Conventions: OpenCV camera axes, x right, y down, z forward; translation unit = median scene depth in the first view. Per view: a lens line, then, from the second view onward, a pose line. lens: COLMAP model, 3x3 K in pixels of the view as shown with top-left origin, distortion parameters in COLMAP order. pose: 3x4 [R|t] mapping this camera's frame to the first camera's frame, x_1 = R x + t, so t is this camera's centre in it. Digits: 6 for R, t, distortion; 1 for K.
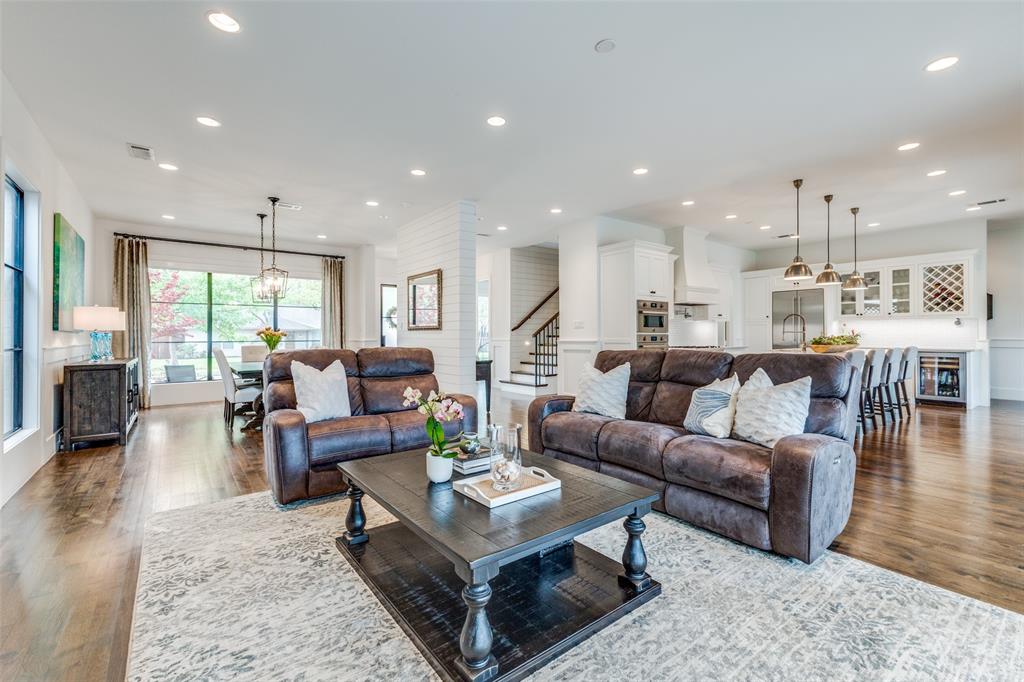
lens RADIAL K [[450.3, 0, 514.1], [0, 450.3, 327.4], [0, 0, 1]] dist [0.013654, -0.000519]
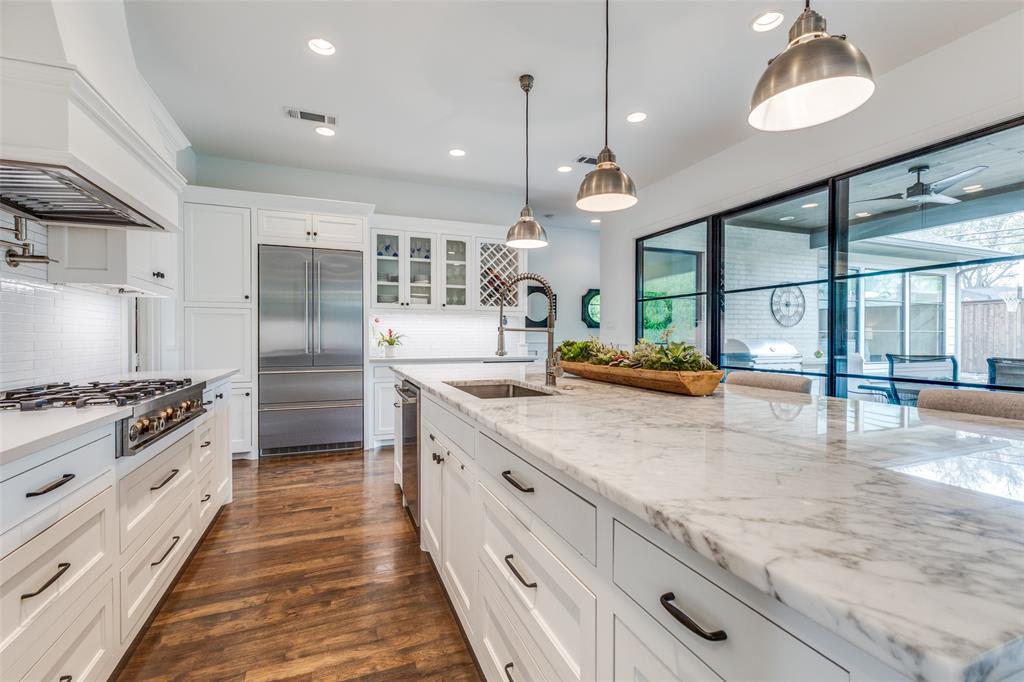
lens RADIAL K [[444.8, 0, 511.9], [0, 444.8, 336.5], [0, 0, 1]] dist [0.010607, -0.000434]
pose [[0.274928, 0.000469, 0.961465, 0.247882], [-0.017898, 0.999829, 0.004631, 0.010364], [-0.961298, -0.018481, 0.274889, 0.763338]]
